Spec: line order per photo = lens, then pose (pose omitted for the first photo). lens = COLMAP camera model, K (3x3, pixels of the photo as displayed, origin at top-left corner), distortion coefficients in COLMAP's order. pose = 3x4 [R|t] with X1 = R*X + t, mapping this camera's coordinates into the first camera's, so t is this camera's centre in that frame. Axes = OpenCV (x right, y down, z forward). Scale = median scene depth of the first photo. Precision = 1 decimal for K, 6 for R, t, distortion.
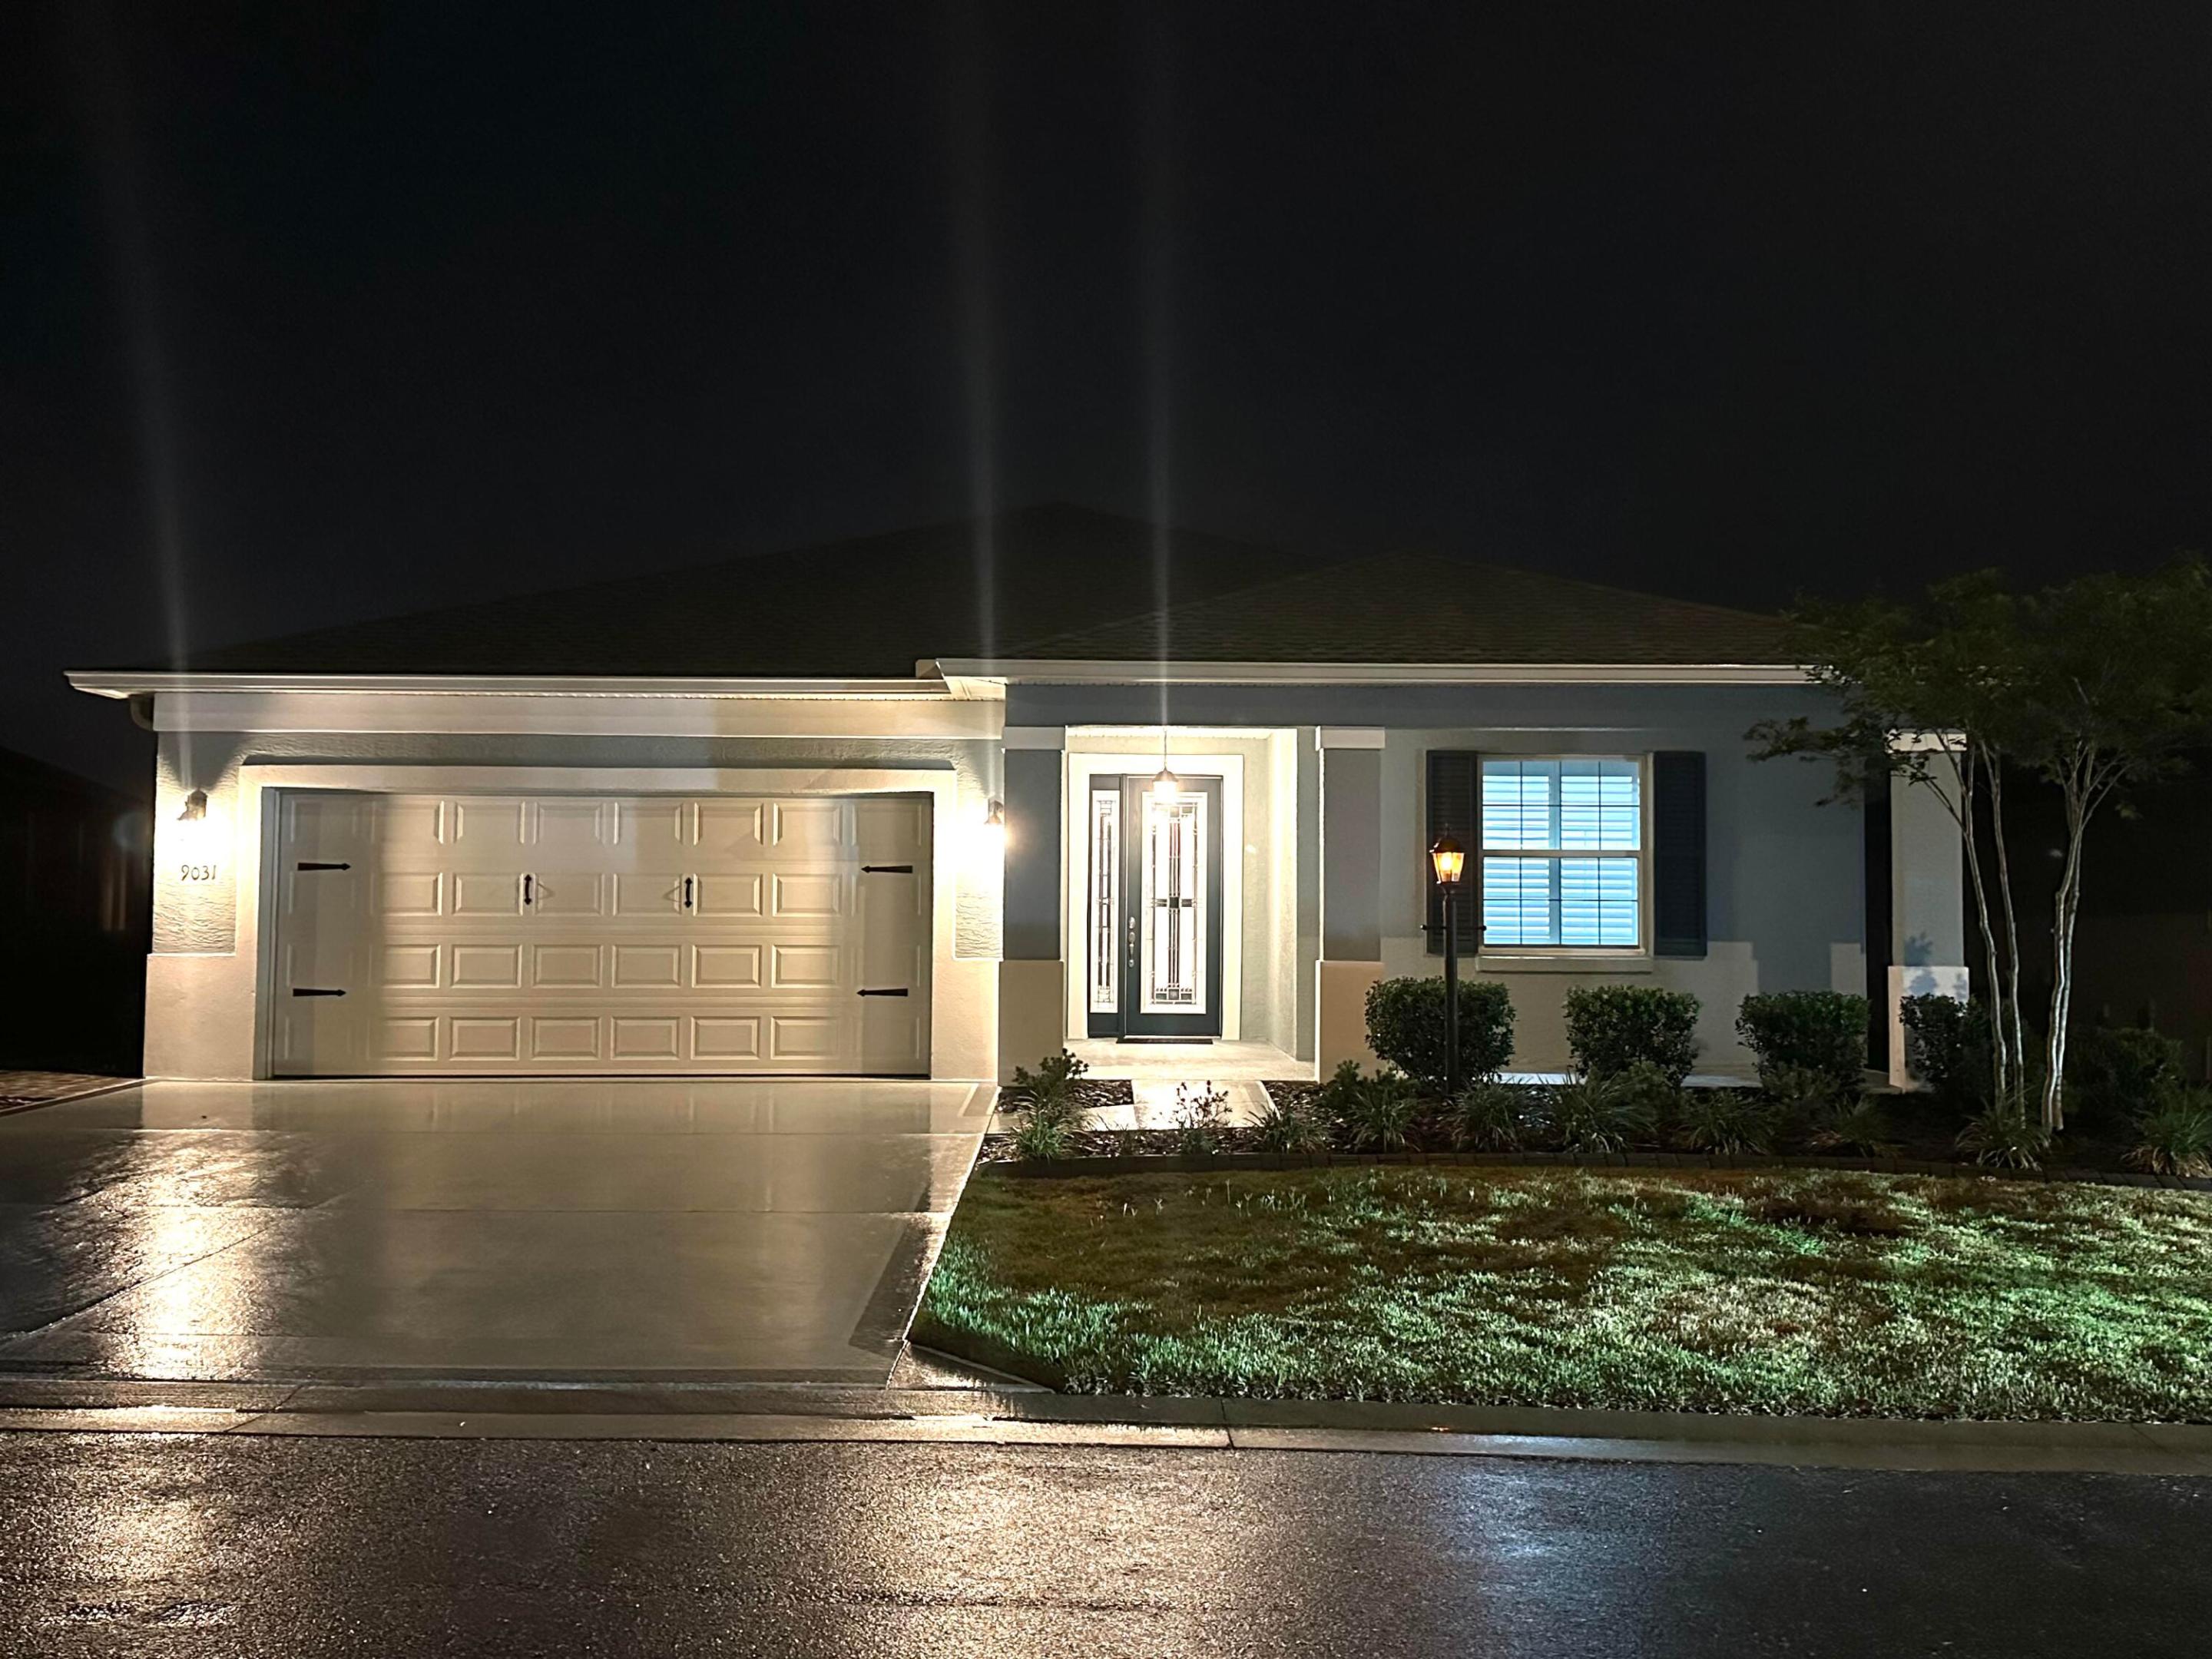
lens RADIAL K [[2001.8, 0, 1106.0], [0, 2001.8, 829.5], [0, 0, 1]] dist [0.000188, -0.000035]
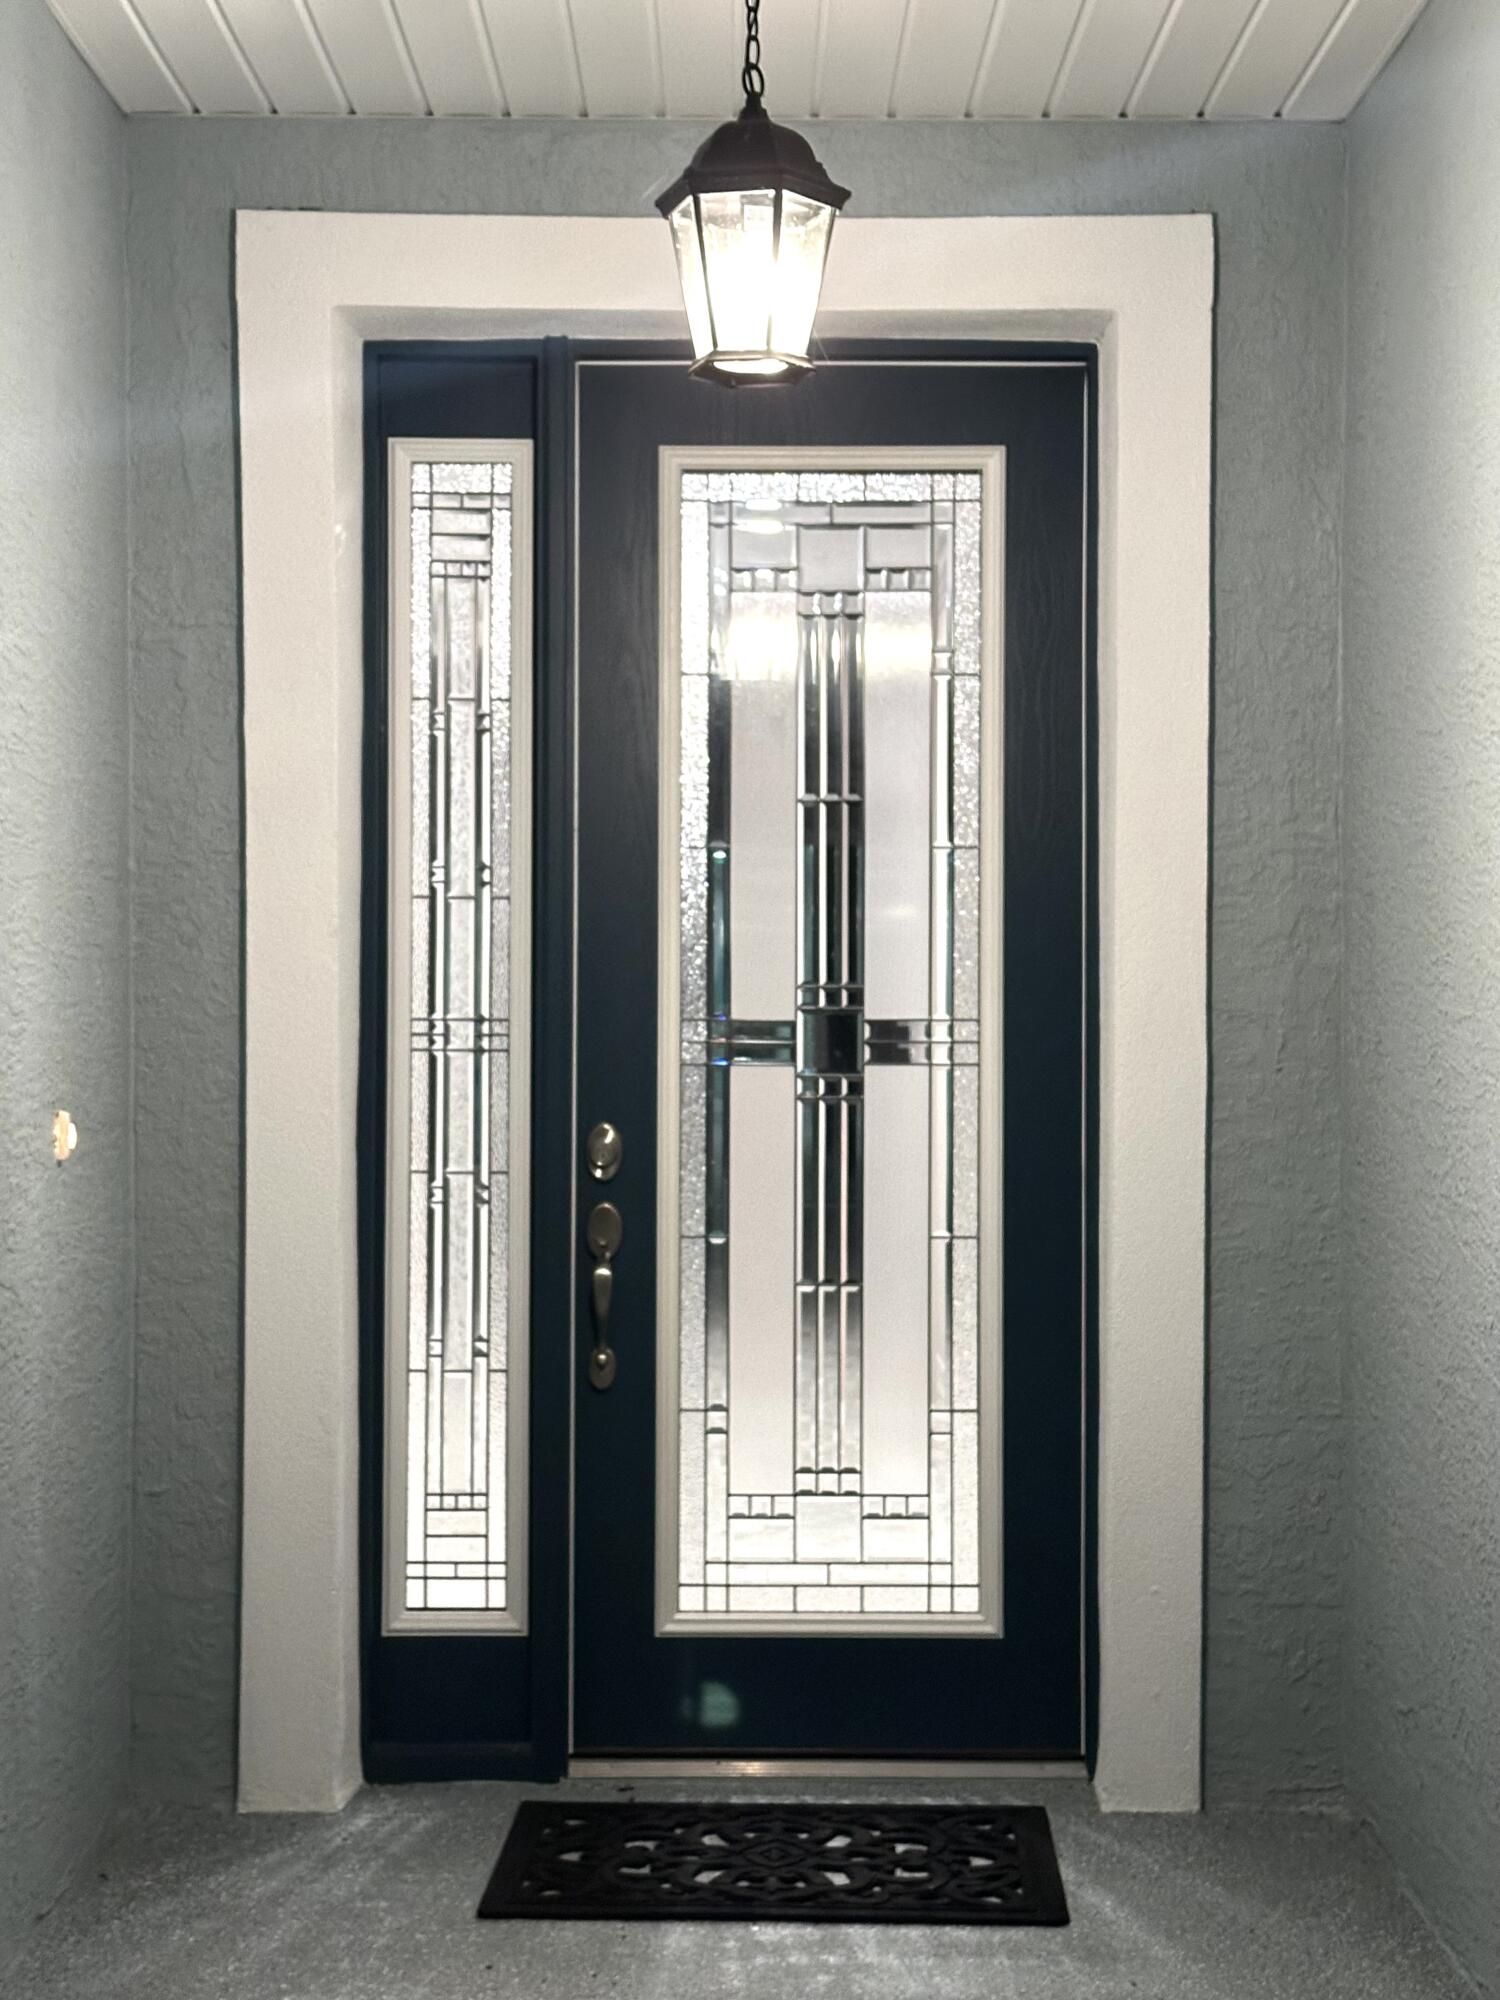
lens RADIAL K [[3026.7, 0, 750.0], [0, 3026.7, 1000.0], [0, 0, 1]] dist [0.005368, 0.007593]
pose [[0.999721, -0.007038, 0.022558, 0.020001], [0.006744, 0.999891, 0.013100, 0.029223], [-0.022648, -0.012944, 0.999660, 0.718256]]
